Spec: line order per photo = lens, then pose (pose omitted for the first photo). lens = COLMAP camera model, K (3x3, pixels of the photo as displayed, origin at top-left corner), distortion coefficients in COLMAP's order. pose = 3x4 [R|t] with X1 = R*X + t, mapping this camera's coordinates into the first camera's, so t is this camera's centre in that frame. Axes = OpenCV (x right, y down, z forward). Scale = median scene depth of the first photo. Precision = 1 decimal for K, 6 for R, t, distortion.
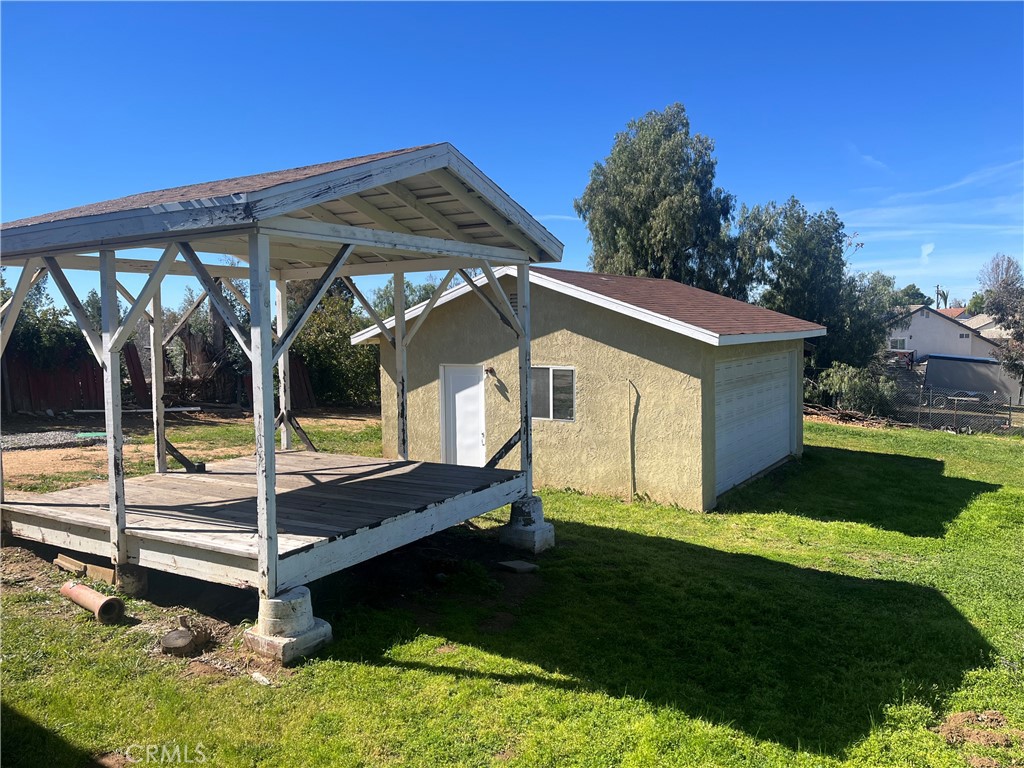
lens RADIAL K [[768.8, 0, 513.9], [0, 768.8, 384.3], [0, 0, 1]] dist [0.071029, -0.097080]
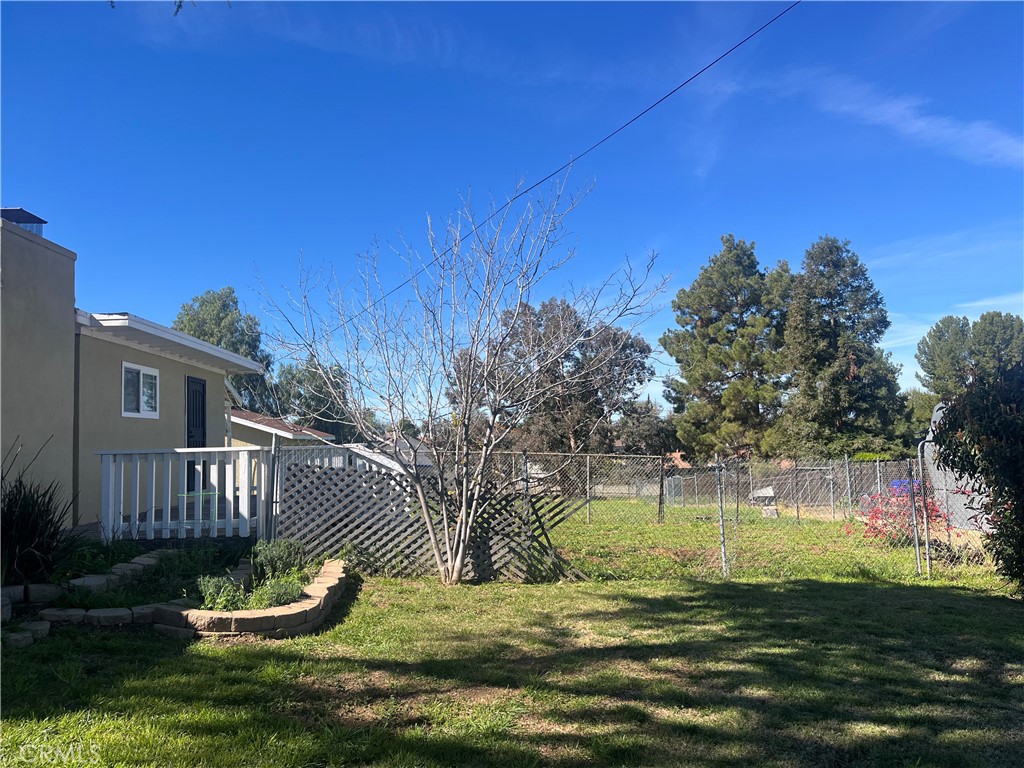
lens RADIAL K [[768.8, 0, 512.8], [0, 768.8, 384.5], [0, 0, 1]] dist [0.071029, -0.097080]
pose [[0.825398, 0.023511, 0.564062, -0.159427], [0.073779, 0.986072, -0.149062, 0.057719], [-0.559710, 0.164652, 0.812167, -0.409136]]
